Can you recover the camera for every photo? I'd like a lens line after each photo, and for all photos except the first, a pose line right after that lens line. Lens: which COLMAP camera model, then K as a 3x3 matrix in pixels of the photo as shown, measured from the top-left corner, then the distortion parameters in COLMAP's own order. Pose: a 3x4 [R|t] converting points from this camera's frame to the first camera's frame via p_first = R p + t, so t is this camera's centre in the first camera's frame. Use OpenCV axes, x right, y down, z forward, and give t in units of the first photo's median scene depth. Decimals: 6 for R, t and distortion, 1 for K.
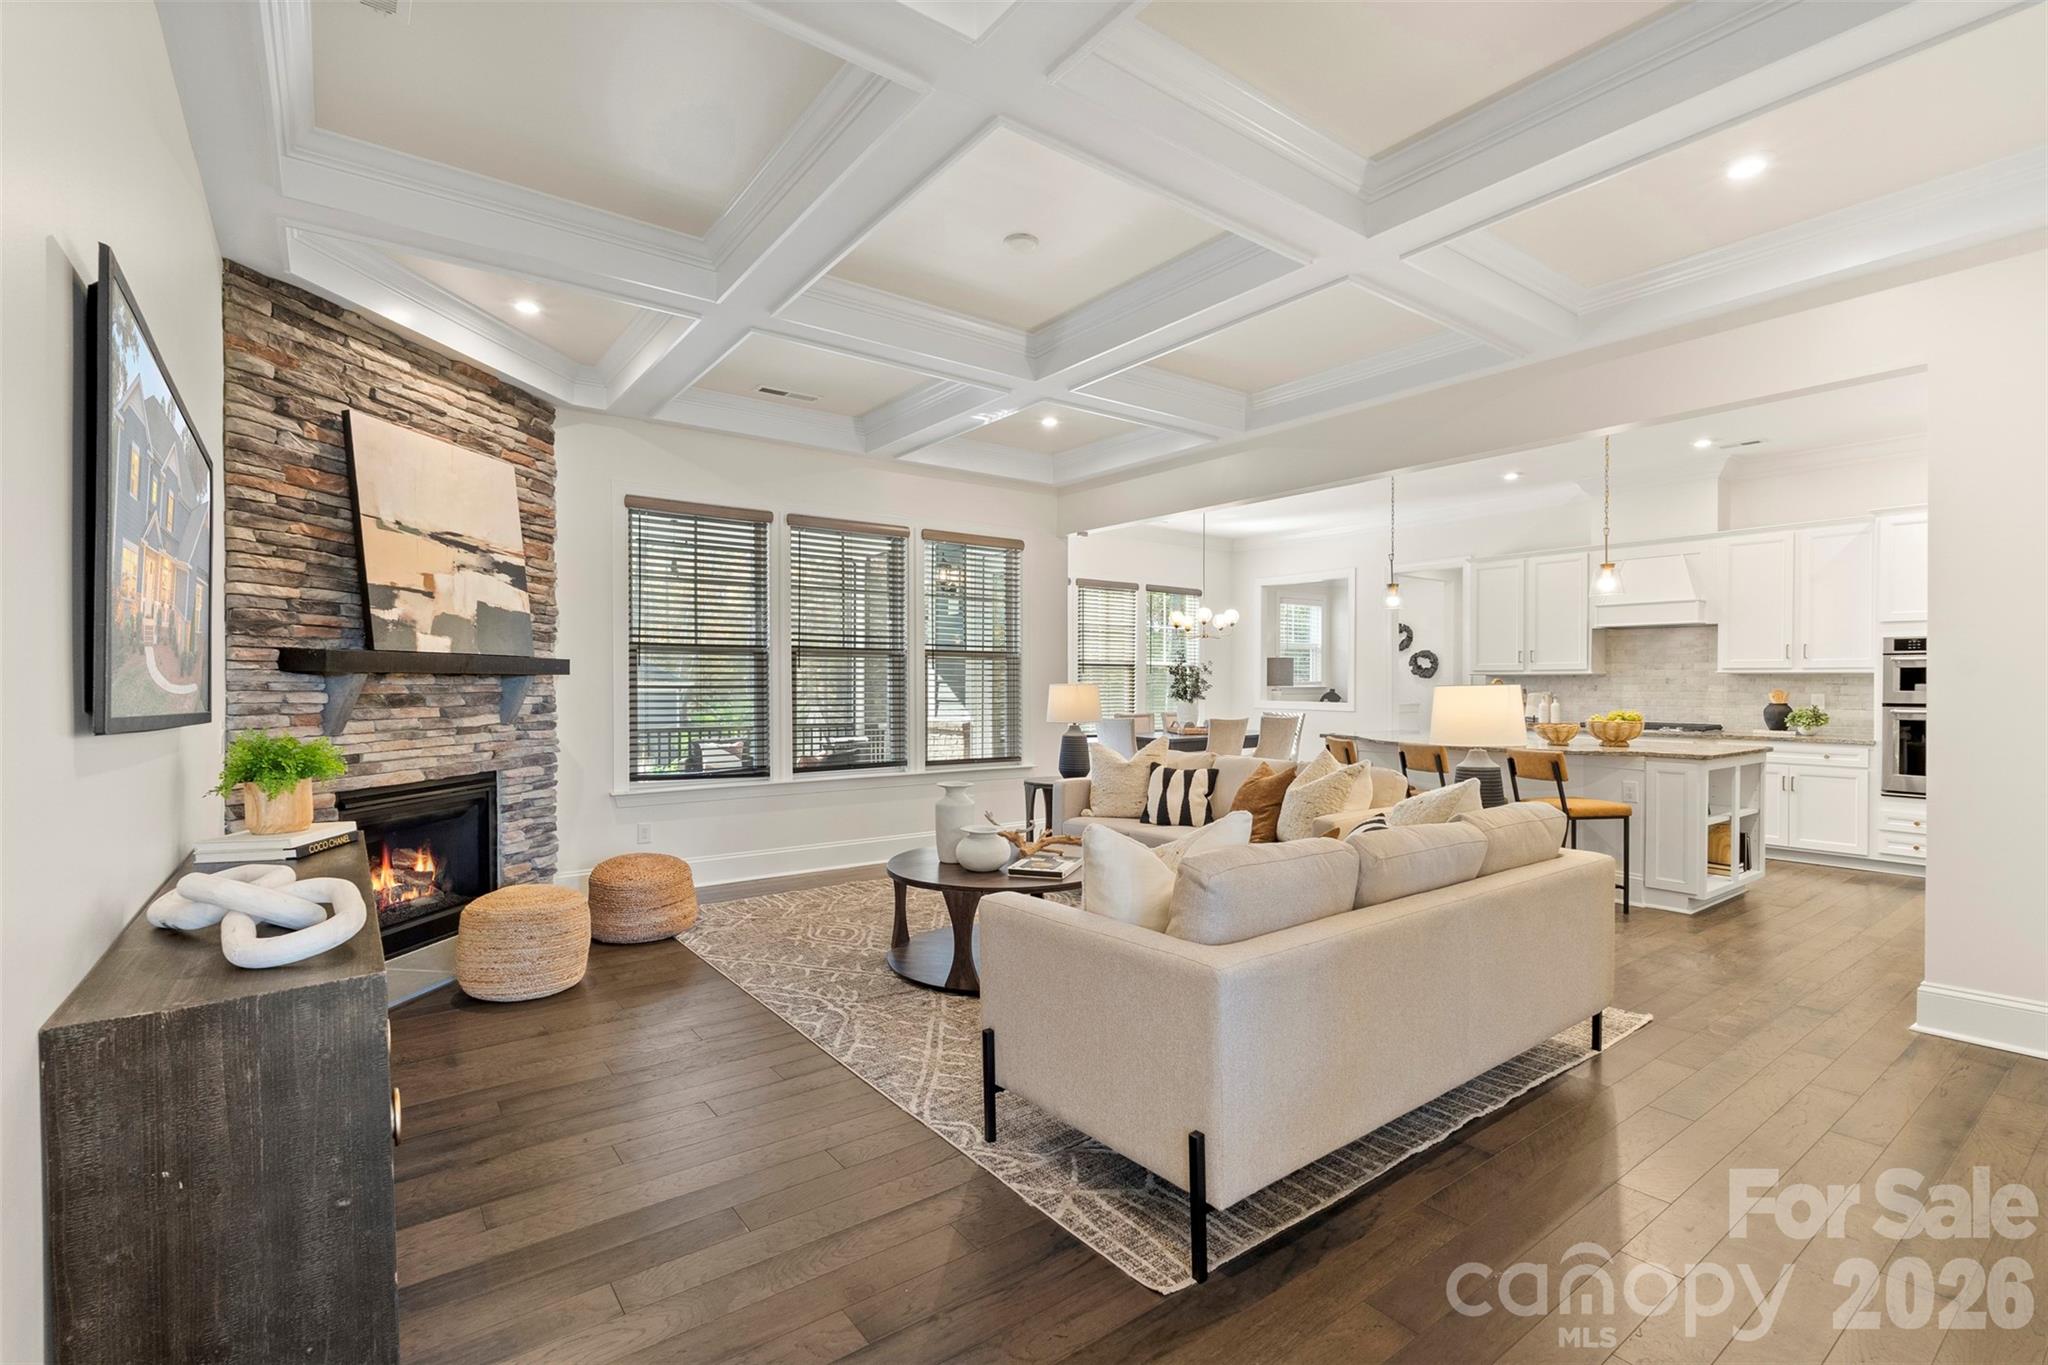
lens RADIAL K [[921.8, 0, 1024.0], [0, 921.8, 682.5], [0, 0, 1]] dist [-0.001379, -0.000235]
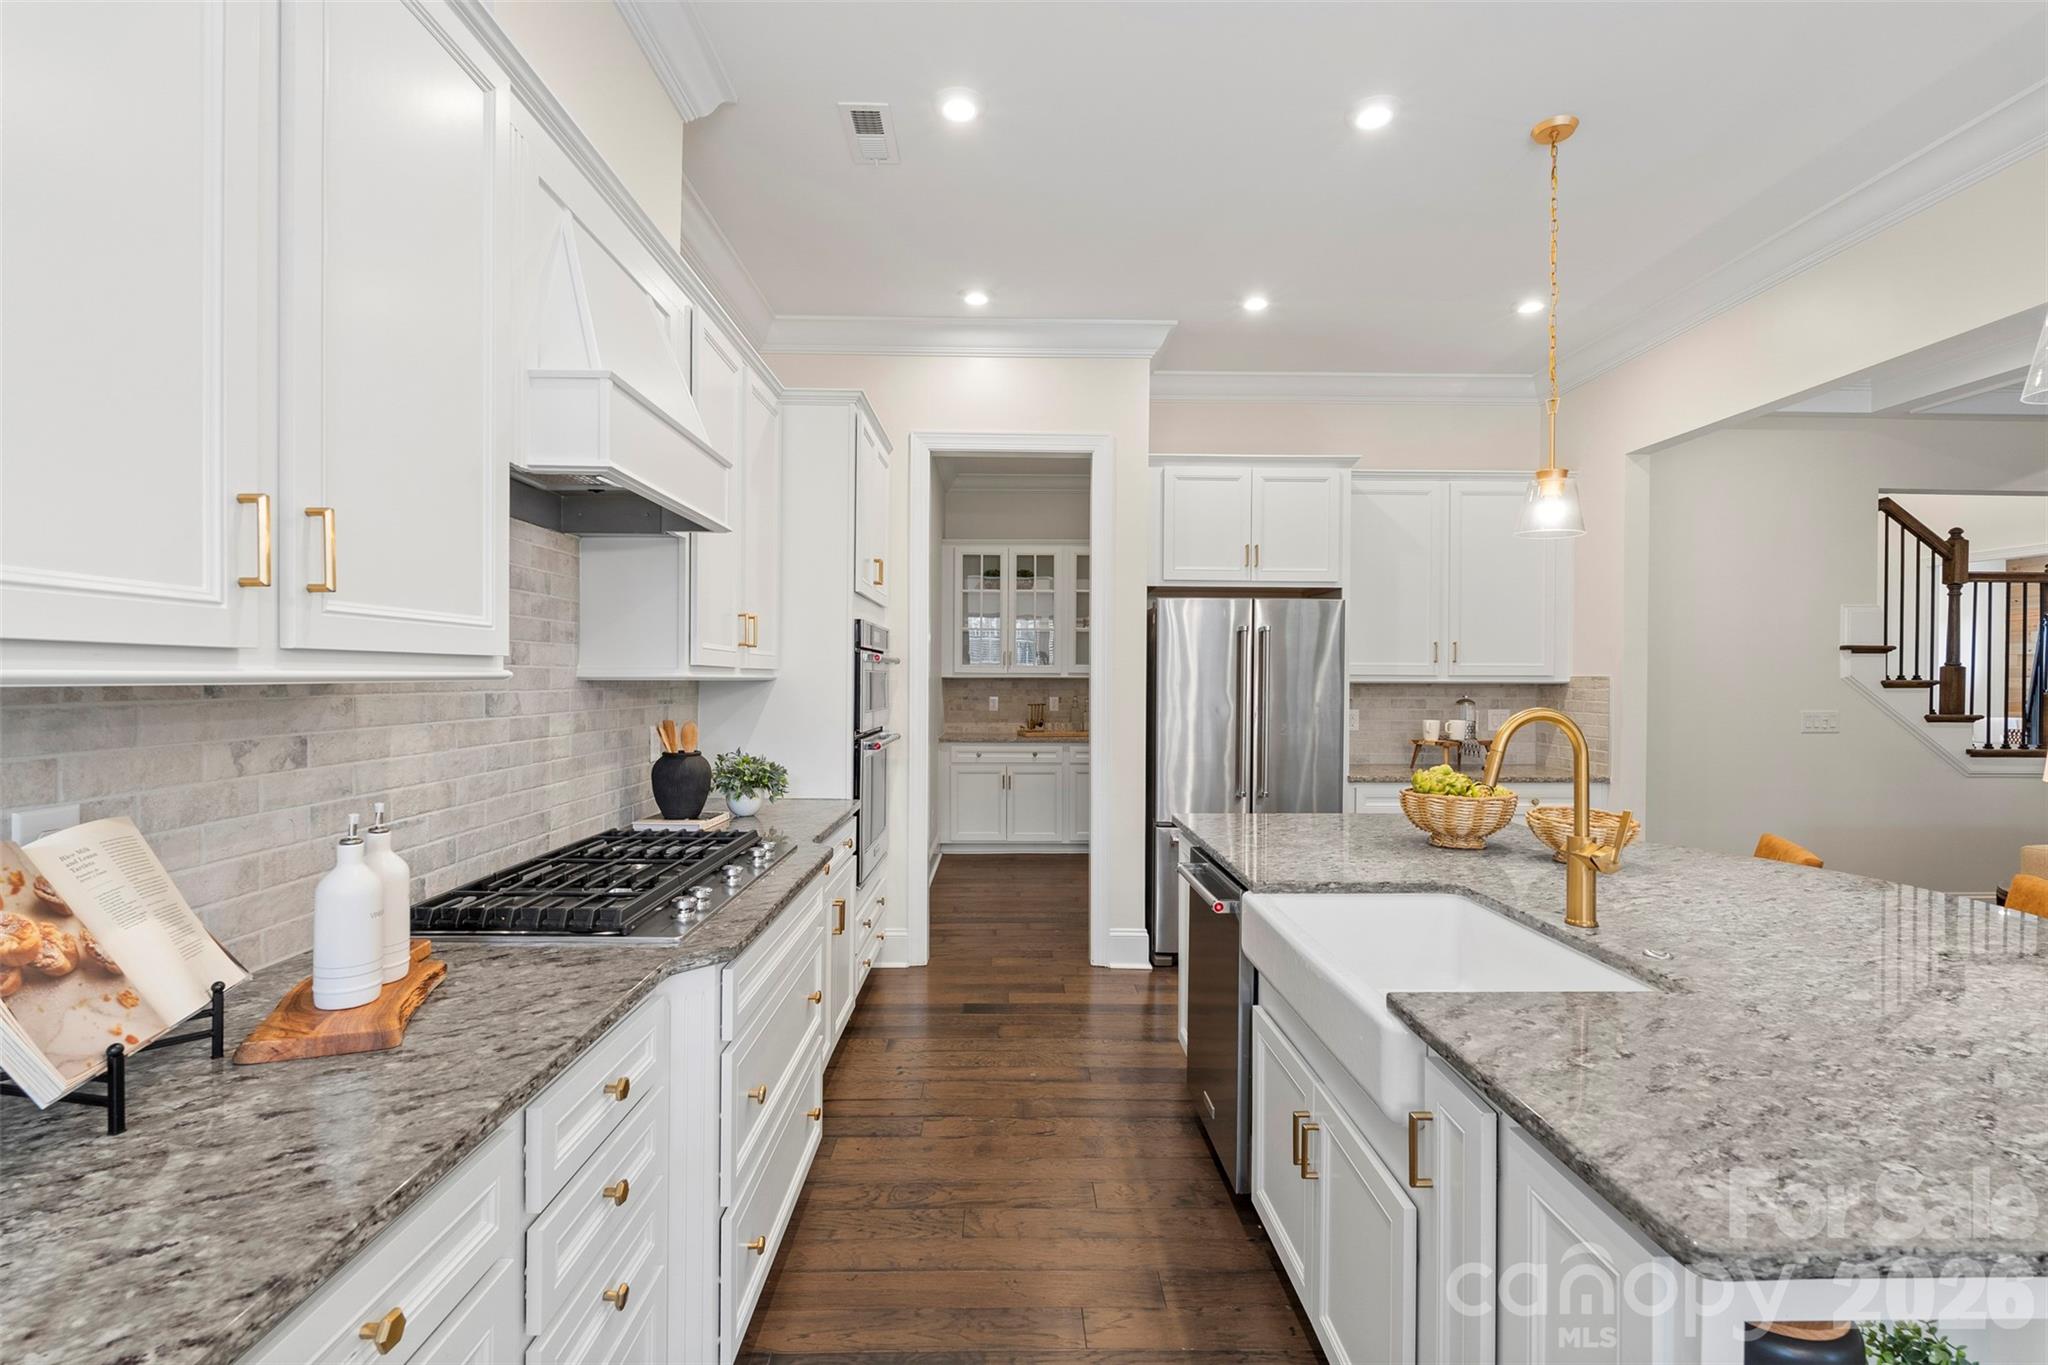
lens RADIAL K [[921.8, 0, 1024.0], [0, 921.8, 682.5], [0, 0, 1]] dist [-0.001379, -0.000235]
pose [[-0.815473, -0.010221, 0.578705, 0.518785], [-0.006358, 0.999942, 0.008701, -0.014638], [-0.578760, 0.003416, -0.815491, 1.426347]]
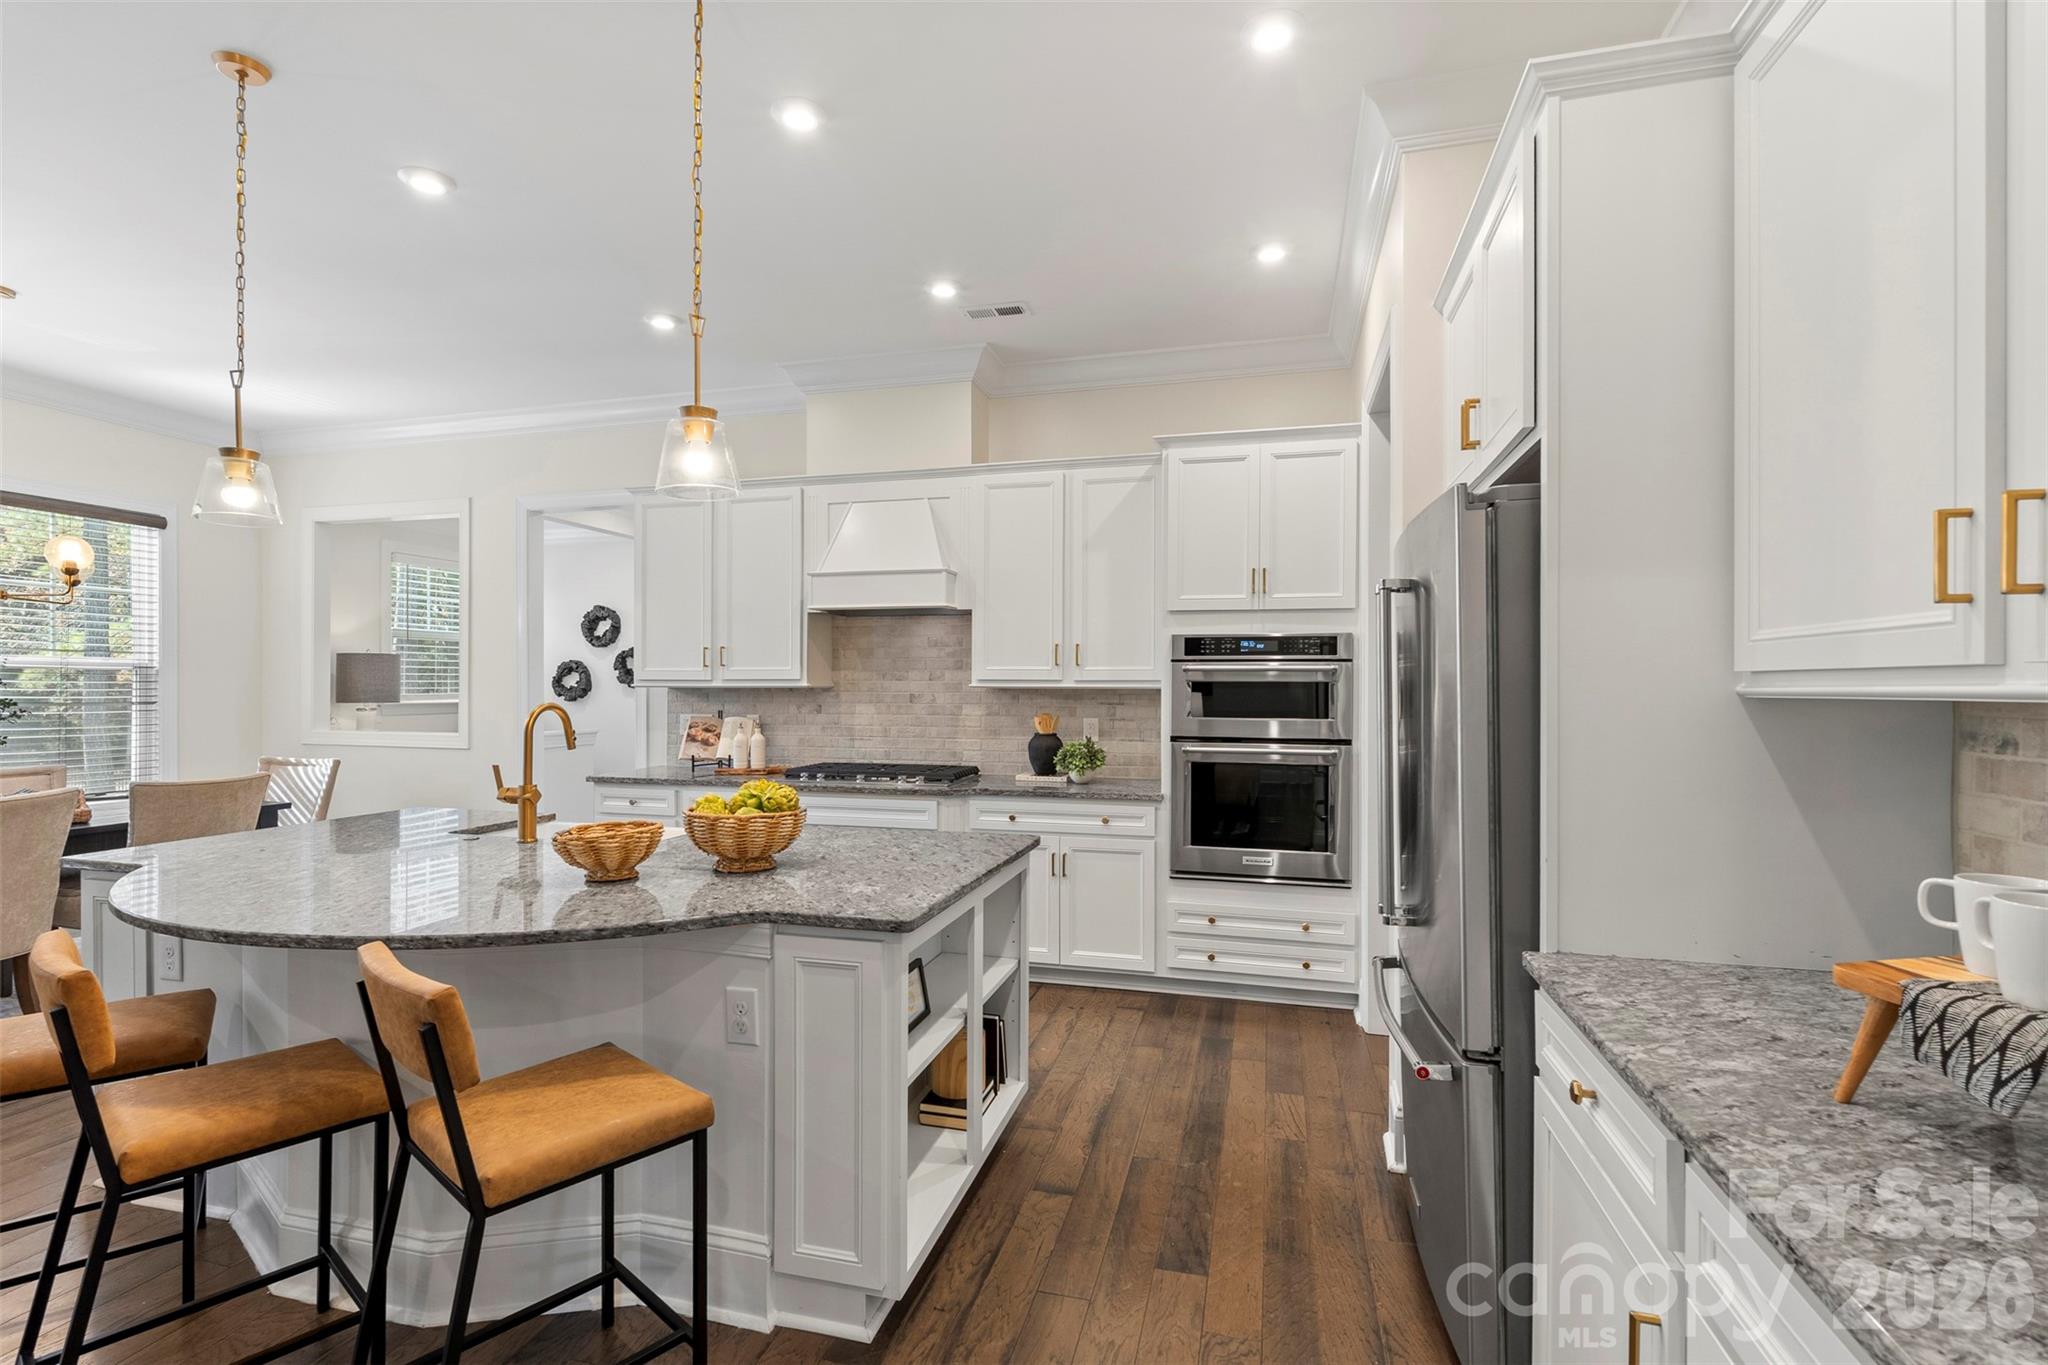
lens RADIAL K [[928.2, 0, 1024.0], [0, 928.2, 682.5], [0, 0, 1]] dist [-0.000307, 0.000106]
pose [[0.785426, 0.002668, 0.618949, 0.452495], [-0.000091, 0.999991, -0.004194, -0.012566], [-0.618955, 0.003238, 0.785420, 0.557837]]
